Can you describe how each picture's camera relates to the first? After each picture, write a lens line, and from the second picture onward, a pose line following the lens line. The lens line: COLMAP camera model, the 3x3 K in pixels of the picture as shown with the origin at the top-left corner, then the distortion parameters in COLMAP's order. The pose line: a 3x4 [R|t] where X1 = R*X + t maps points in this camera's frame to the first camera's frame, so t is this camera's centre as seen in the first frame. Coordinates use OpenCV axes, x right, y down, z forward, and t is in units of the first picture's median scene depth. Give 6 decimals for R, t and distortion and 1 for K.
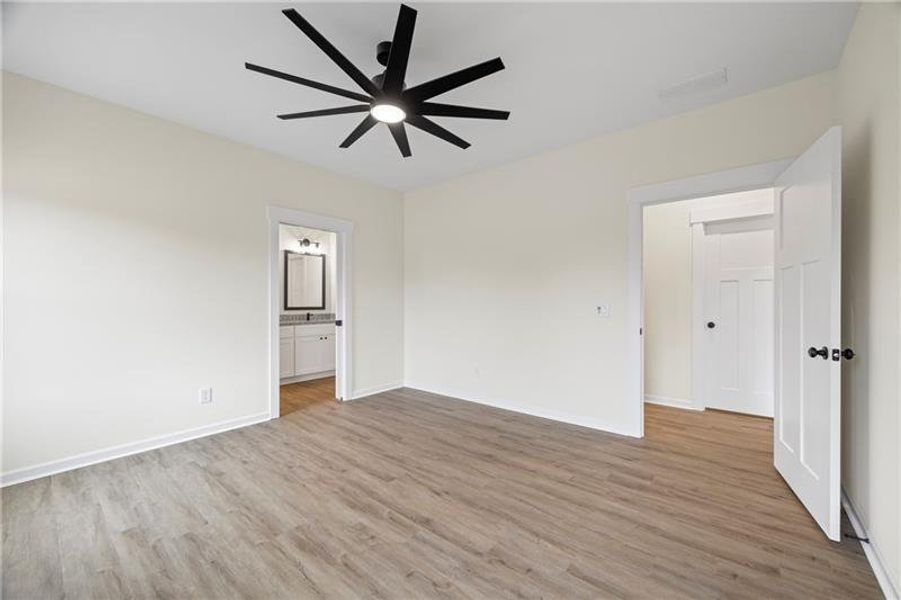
lens RADIAL K [[354.5, 0, 451.9], [0, 354.5, 303.3], [0, 0, 1]] dist [-0.002284, -0.000127]
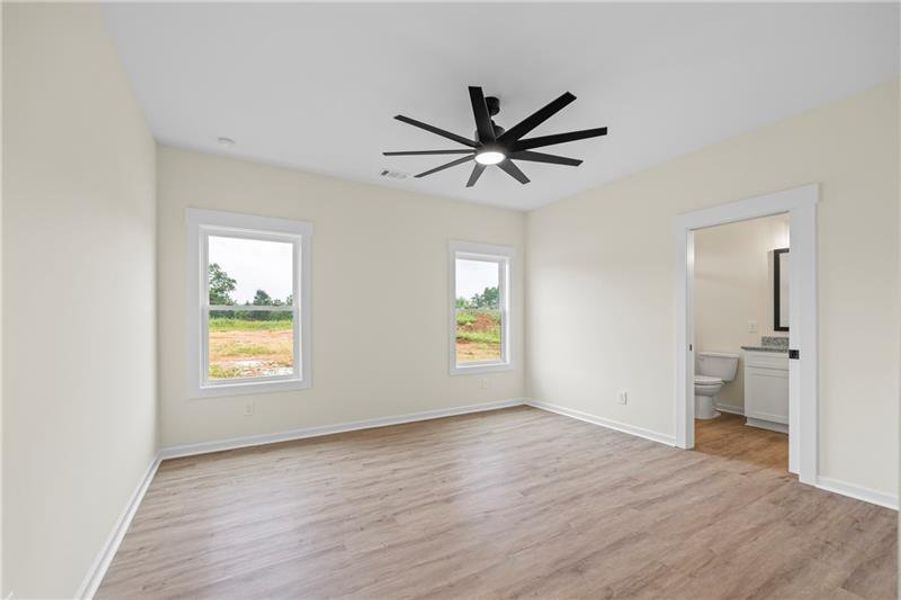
lens RADIAL K [[369.9, 0, 447.5], [0, 369.9, 314.4], [0, 0, 1]] dist [0.000618, 0.000014]
pose [[-0.336384, -0.008601, -0.941686, 0.882659], [-0.003078, 0.999963, -0.008034, -0.012590], [0.941720, 0.000196, -0.336398, 1.109606]]
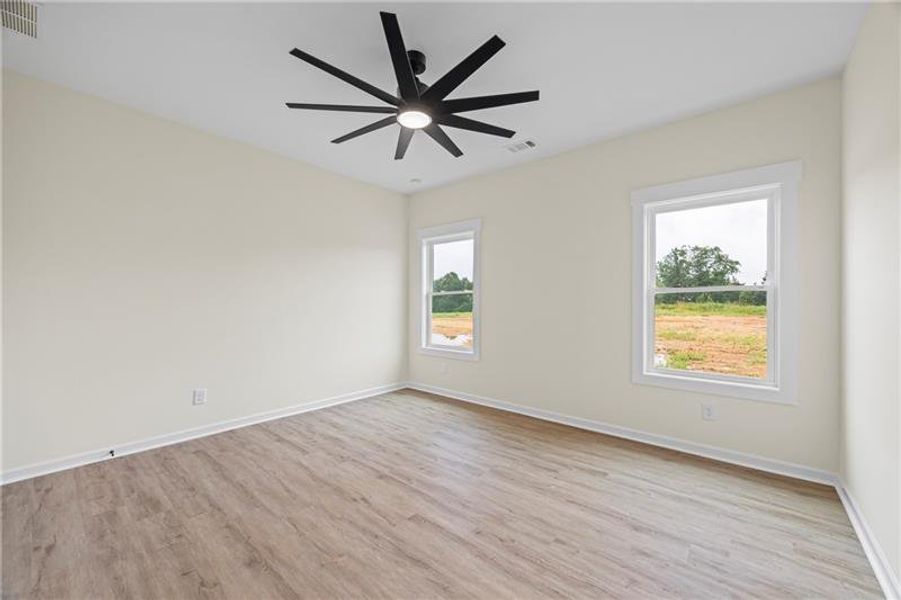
lens RADIAL K [[354.5, 0, 451.9], [0, 354.5, 303.3], [0, 0, 1]] dist [-0.002284, -0.000127]
pose [[-0.999972, 0.000423, 0.007526, -0.259083], [0.000477, 0.999975, 0.007109, -0.010769], [-0.007523, 0.007112, -0.999946, 1.758834]]
